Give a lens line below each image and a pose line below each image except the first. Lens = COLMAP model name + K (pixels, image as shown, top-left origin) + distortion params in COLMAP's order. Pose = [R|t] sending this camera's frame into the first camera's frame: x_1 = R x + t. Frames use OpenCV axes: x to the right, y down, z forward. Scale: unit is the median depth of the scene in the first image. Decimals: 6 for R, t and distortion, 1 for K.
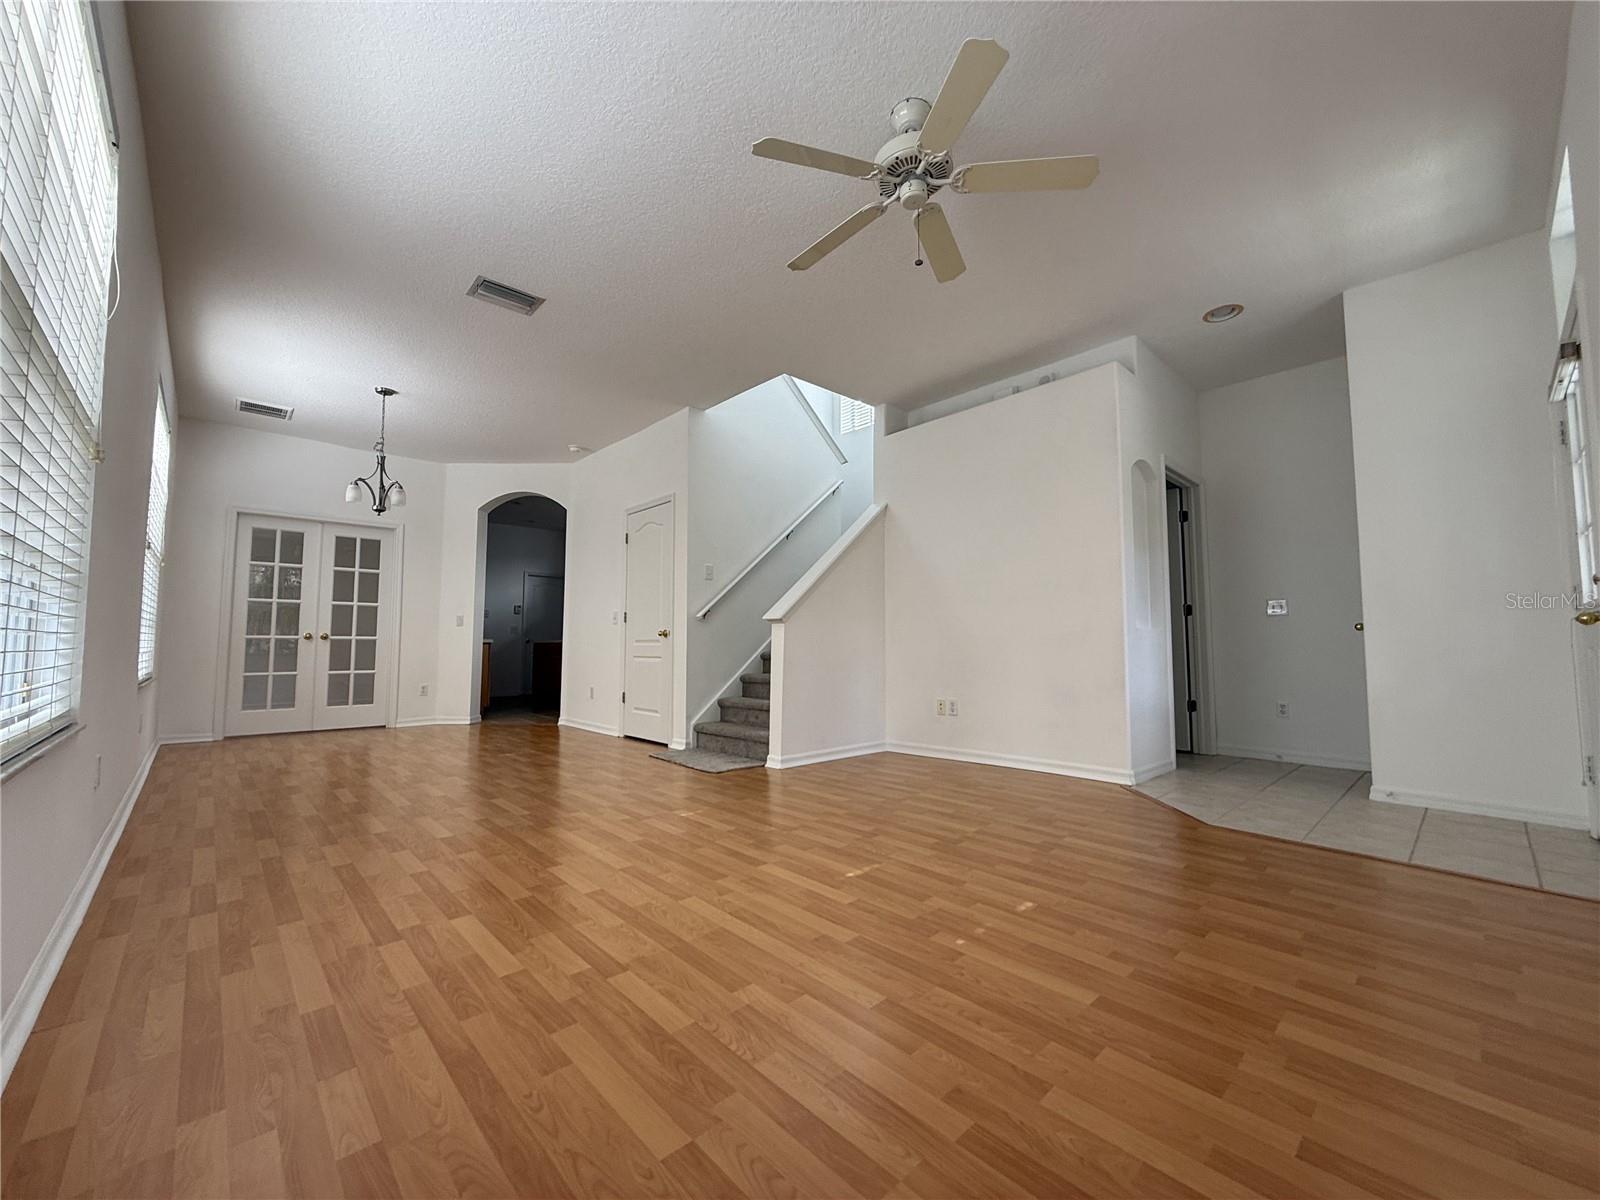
lens RADIAL K [[633.8, 0, 793.7], [0, 633.8, 604.1], [0, 0, 1]] dist [-0.002480, -0.000069]
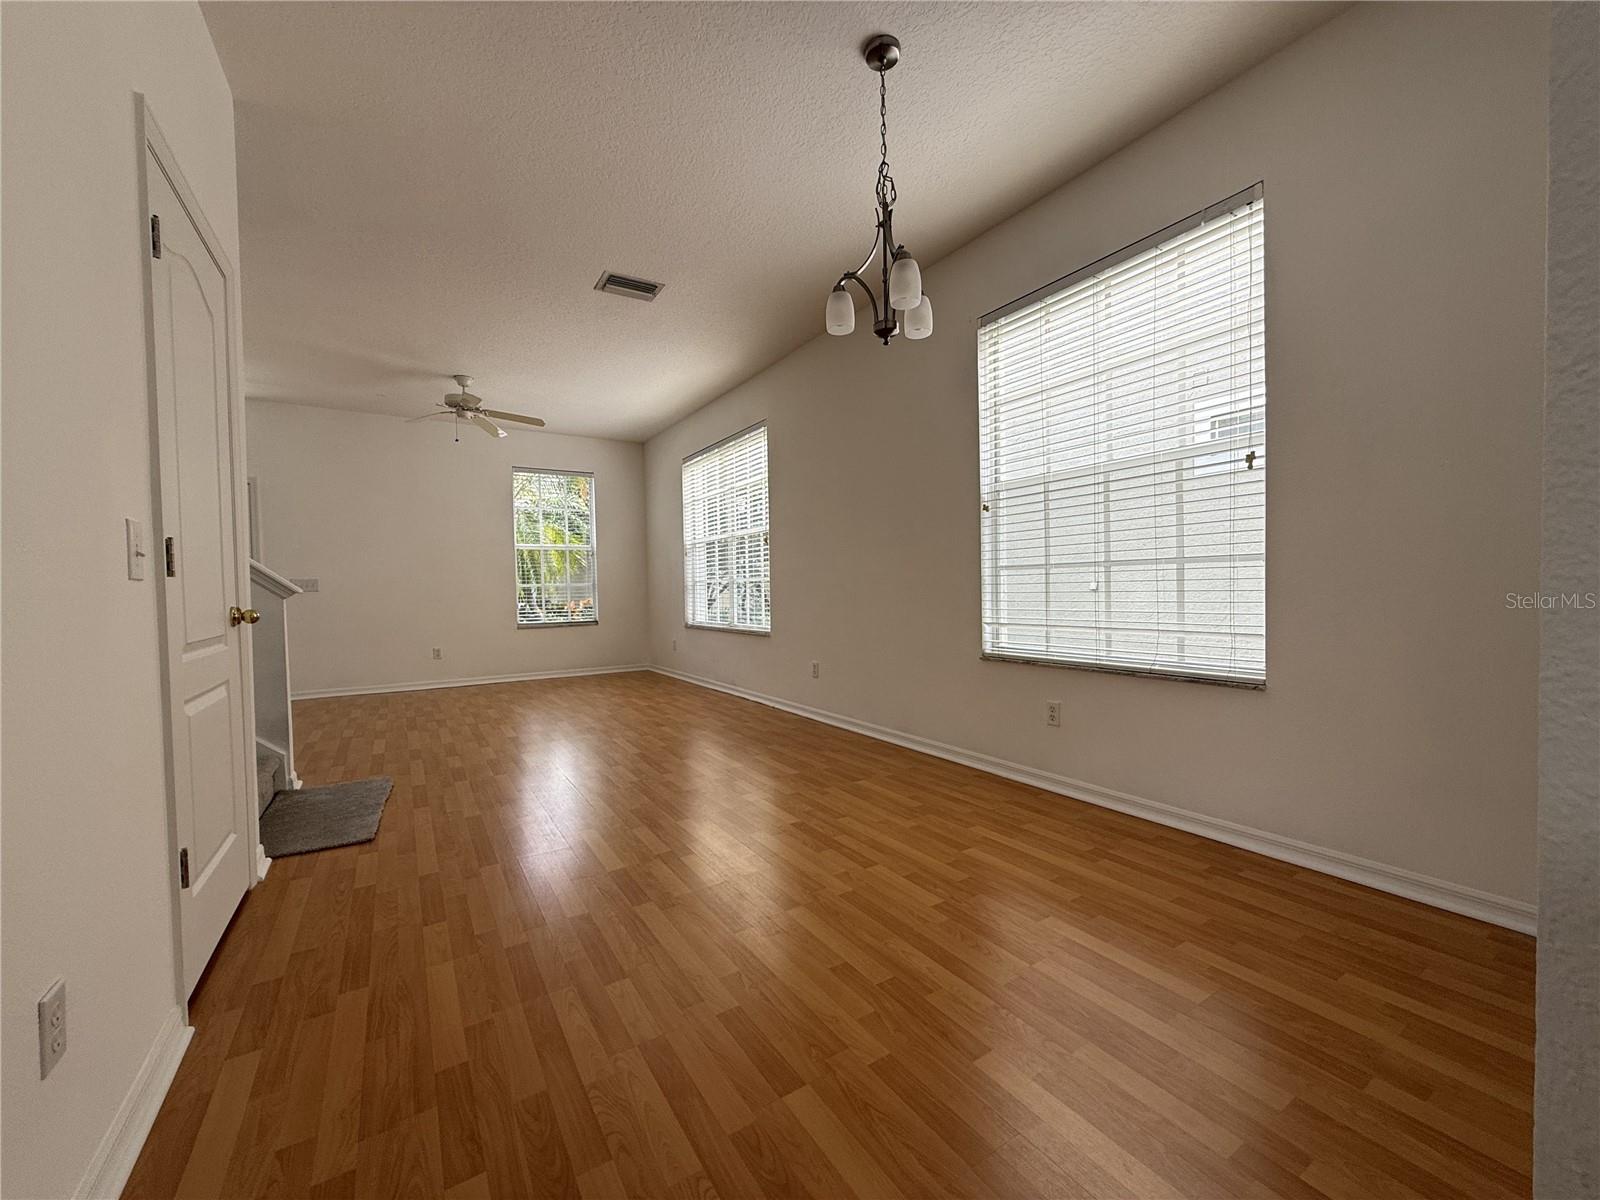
lens RADIAL K [[633.8, 0, 793.7], [0, 633.8, 604.1], [0, 0, 1]] dist [-0.002480, -0.000069]
pose [[-0.981895, 0.010443, 0.189137, -0.212193], [0.002833, 0.999177, -0.040458, 0.058518], [-0.189404, -0.039190, -0.981117, 1.817439]]
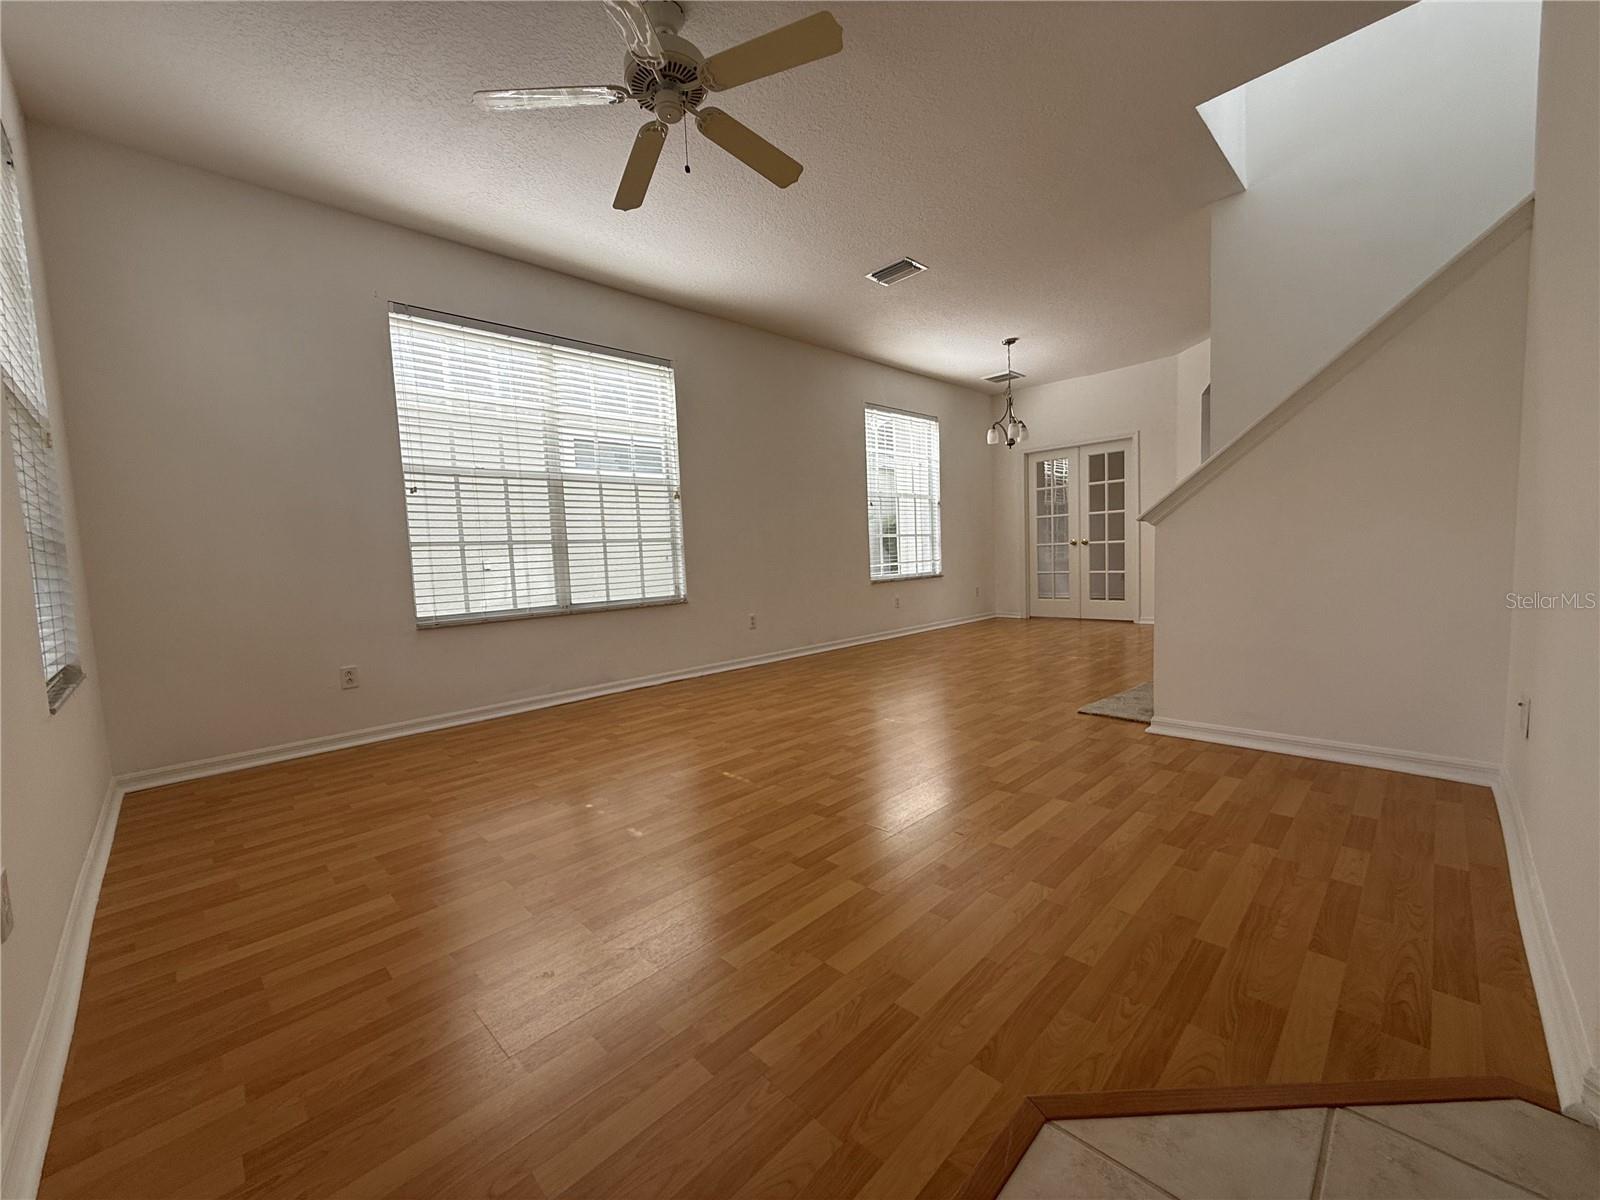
lens RADIAL K [[633.8, 0, 793.7], [0, 633.8, 604.1], [0, 0, 1]] dist [-0.002480, -0.000069]
pose [[0.035085, 0.077015, -0.996412, 1.198348], [0.107396, 0.990962, 0.080375, 0.031555], [0.993597, -0.109831, 0.026497, 1.085141]]
